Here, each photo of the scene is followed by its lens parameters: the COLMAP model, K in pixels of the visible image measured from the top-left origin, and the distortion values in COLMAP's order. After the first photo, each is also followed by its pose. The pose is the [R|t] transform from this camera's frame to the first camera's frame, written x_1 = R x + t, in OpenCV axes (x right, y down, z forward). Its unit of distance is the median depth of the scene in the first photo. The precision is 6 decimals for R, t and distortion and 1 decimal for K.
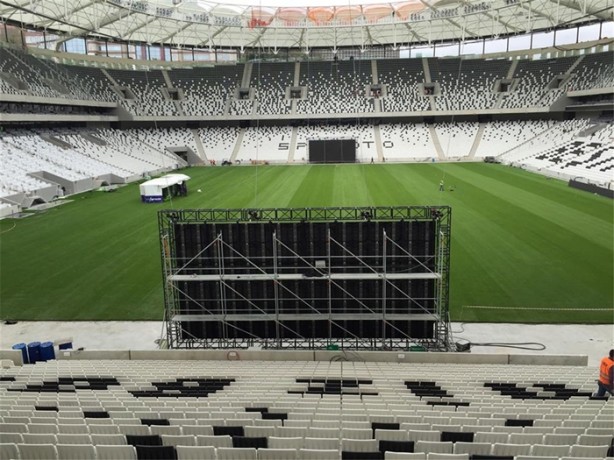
lens RADIAL K [[529.9, 0, 304.3], [0, 529.9, 237.1], [0, 0, 1]] dist [0.086013, -0.111645]
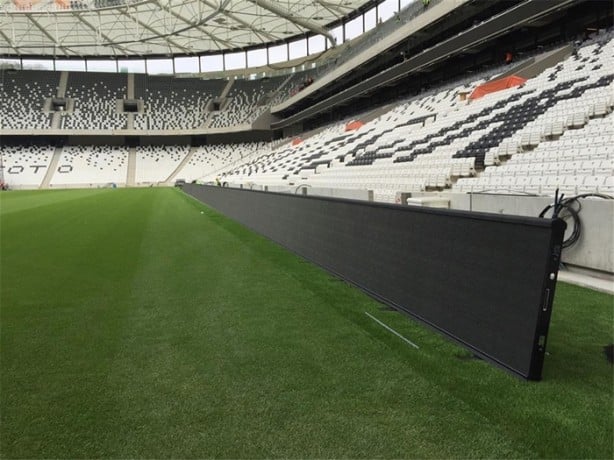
lens RADIAL K [[529.9, 0, 308.5], [0, 529.9, 233.0], [0, 0, 1]] dist [0.086013, -0.111645]
pose [[0.945807, -0.036374, 0.322686, 0.226228], [0.072698, 0.992203, -0.101237, 0.019212], [-0.316488, 0.119210, 0.941076, 0.169690]]
